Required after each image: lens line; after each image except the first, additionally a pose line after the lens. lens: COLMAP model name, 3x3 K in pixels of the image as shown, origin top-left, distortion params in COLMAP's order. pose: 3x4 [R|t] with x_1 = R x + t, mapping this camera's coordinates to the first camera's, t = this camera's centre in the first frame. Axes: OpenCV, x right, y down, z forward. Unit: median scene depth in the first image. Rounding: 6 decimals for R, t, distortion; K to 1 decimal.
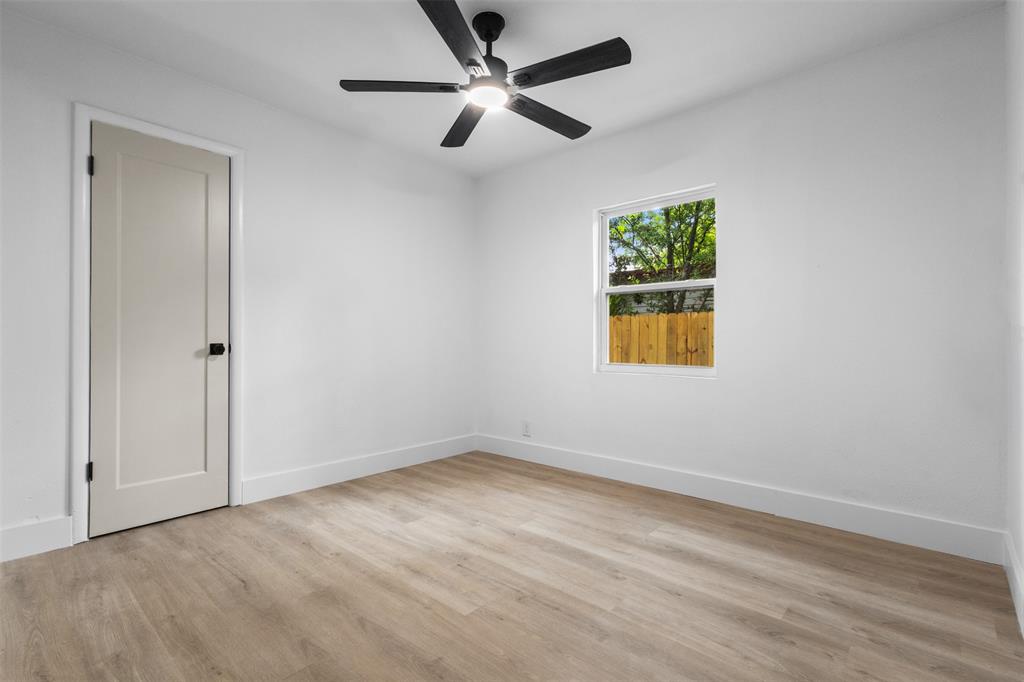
lens RADIAL K [[476.5, 0, 512.0], [0, 476.5, 340.2], [0, 0, 1]] dist [0.000071, 0.000755]
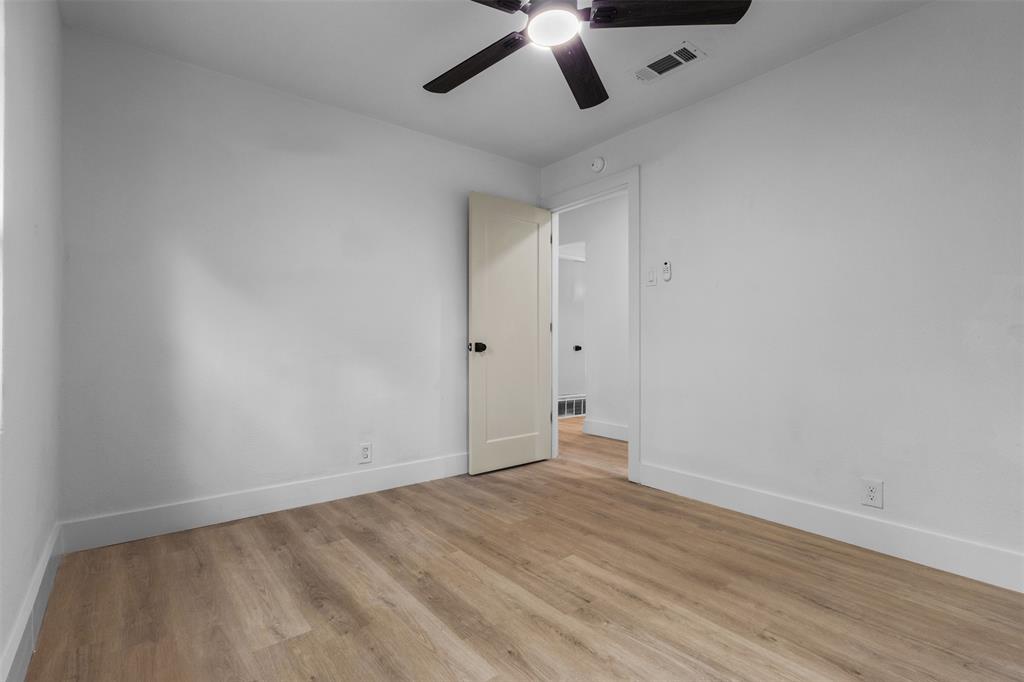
lens RADIAL K [[476.5, 0, 512.1], [0, 476.5, 340.8], [0, 0, 1]] dist [0.000071, 0.000755]
pose [[-0.988428, 0.000874, 0.151691, -0.112914], [0.000845, 1.000000, -0.000260, 0.003635], [-0.151691, -0.000129, -0.988428, 1.967790]]
